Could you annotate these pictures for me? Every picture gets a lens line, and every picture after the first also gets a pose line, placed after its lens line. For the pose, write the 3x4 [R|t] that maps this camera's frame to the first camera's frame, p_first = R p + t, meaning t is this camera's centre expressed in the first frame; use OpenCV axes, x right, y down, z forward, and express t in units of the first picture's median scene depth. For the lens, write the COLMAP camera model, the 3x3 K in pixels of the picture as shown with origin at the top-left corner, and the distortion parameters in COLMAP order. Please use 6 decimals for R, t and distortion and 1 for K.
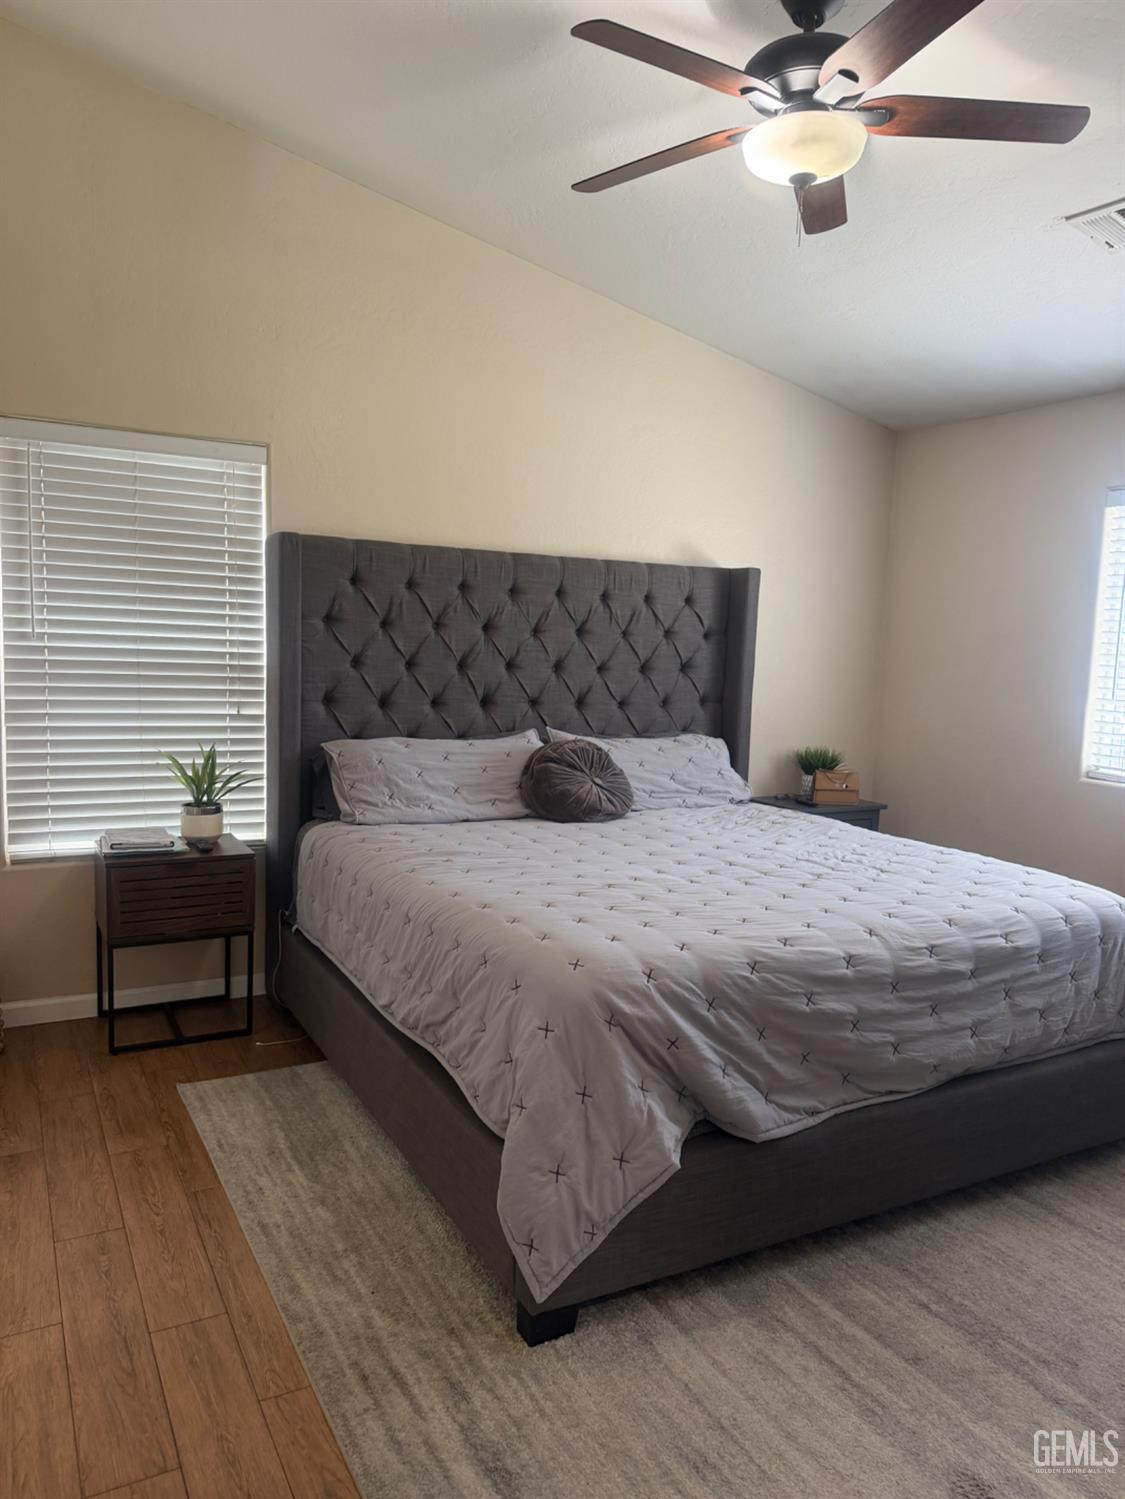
lens RADIAL K [[1048.0, 0, 563.6], [0, 1048.0, 751.2], [0, 0, 1]] dist [0.041598, -0.066383]
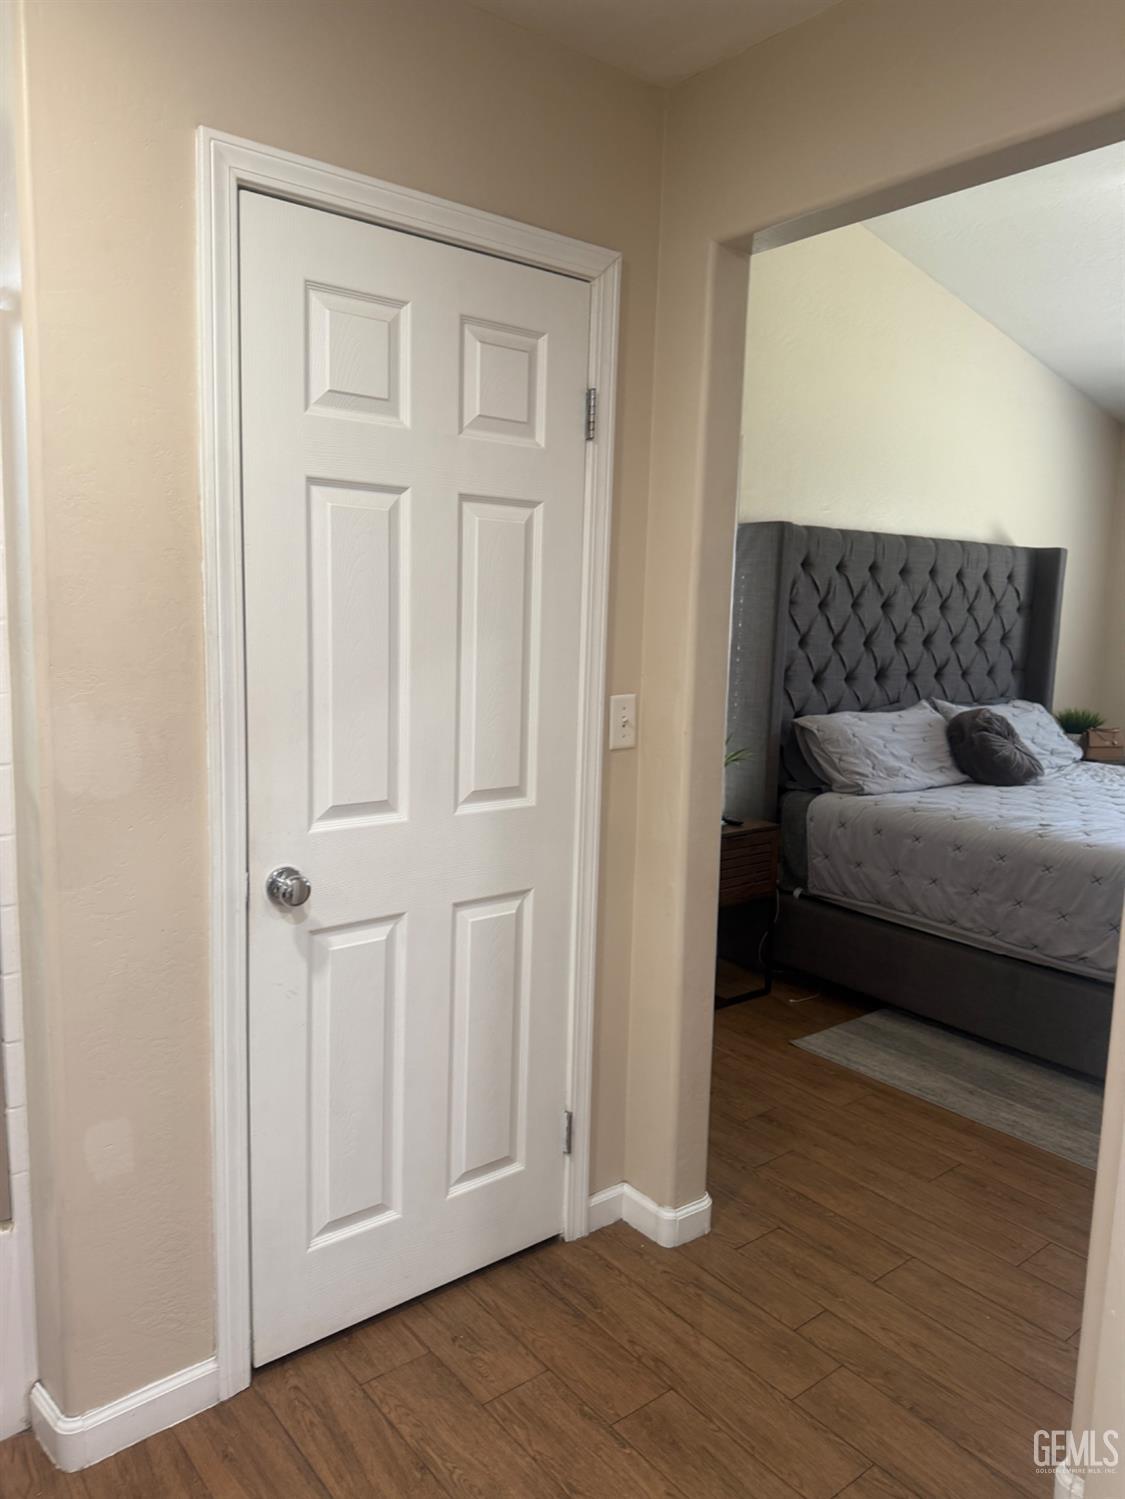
lens RADIAL K [[1048.0, 0, 561.7], [0, 1048.0, 749.1], [0, 0, 1]] dist [0.041598, -0.066383]
pose [[0.987504, -0.027762, 0.155129, -0.594737], [0.020917, 0.998741, 0.045584, -0.029160], [-0.156199, -0.041770, 0.986842, -0.012376]]
